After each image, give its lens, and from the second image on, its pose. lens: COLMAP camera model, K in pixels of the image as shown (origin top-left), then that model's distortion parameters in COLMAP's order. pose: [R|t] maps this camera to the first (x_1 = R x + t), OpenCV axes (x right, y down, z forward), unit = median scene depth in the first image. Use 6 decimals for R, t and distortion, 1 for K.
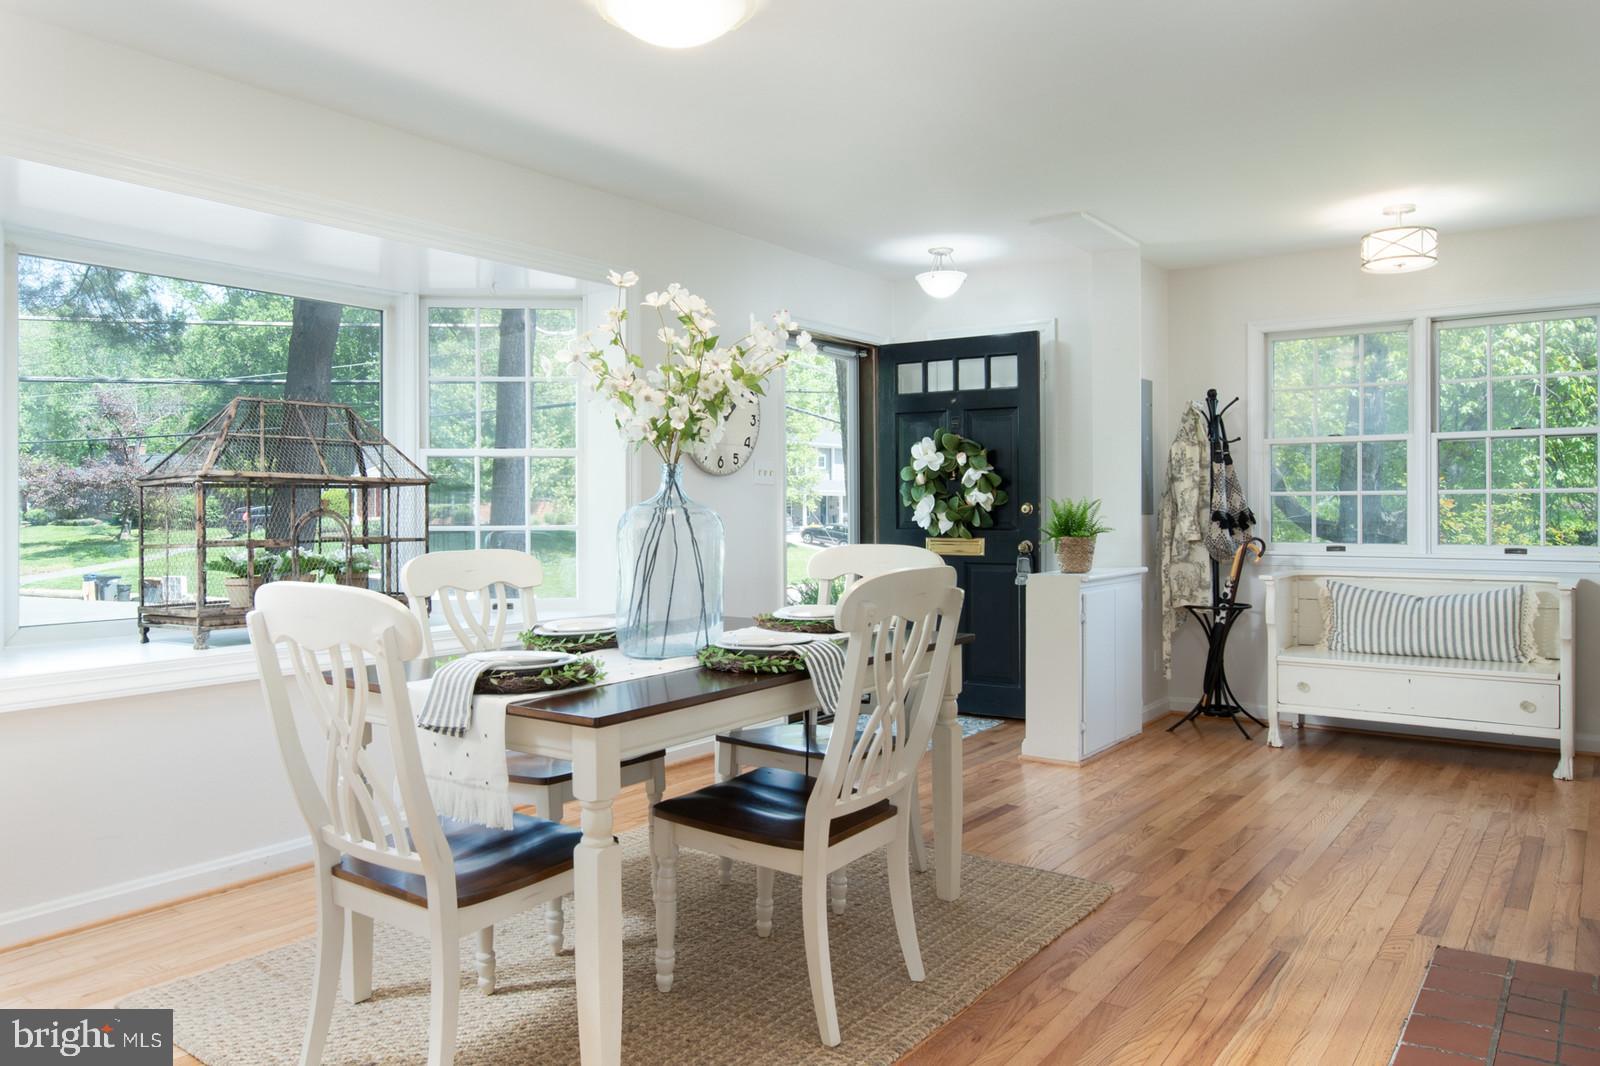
lens RADIAL K [[1125.7, 0, 799.9], [0, 1125.7, 522.9], [0, 0, 1]] dist [0.004109, -0.002558]
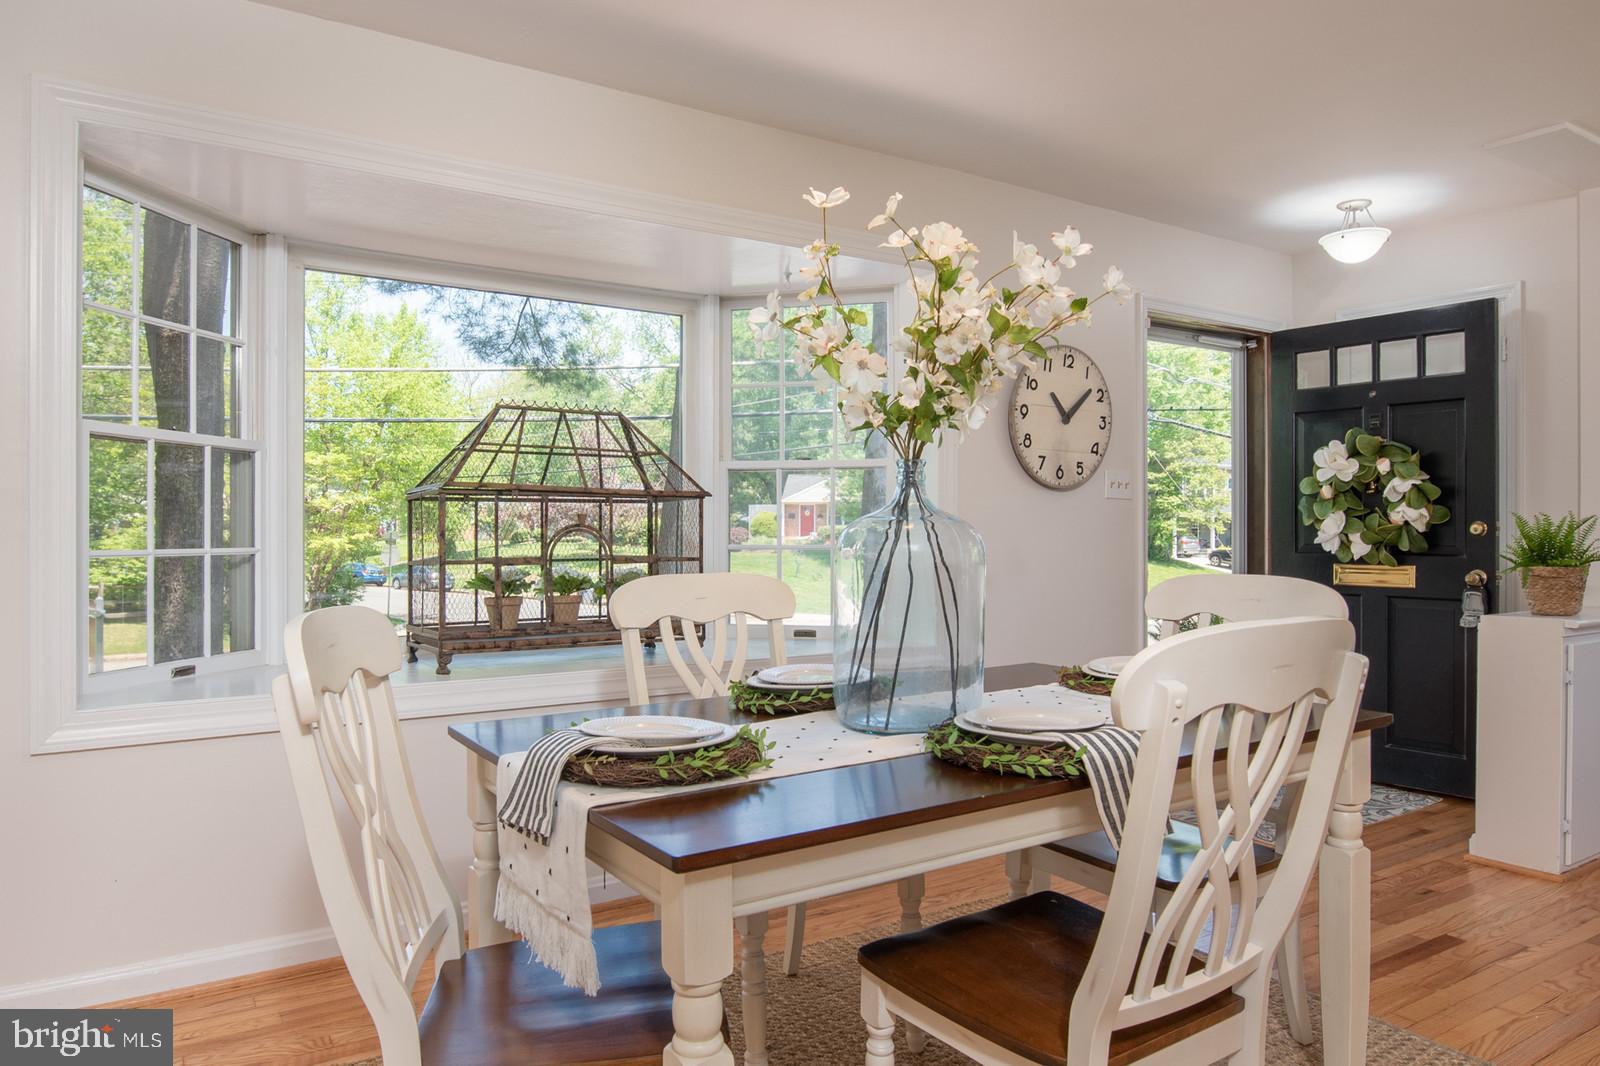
lens RADIAL K [[1028.0, 0, 800.3], [0, 1028.0, 537.4], [0, 0, 1]] dist [-0.010983, -0.002757]
pose [[0.927944, 0.005904, -0.372672, 0.034946], [-0.008147, 0.999957, -0.004444, 0.000401], [0.372630, 0.007160, 0.927953, 0.195603]]
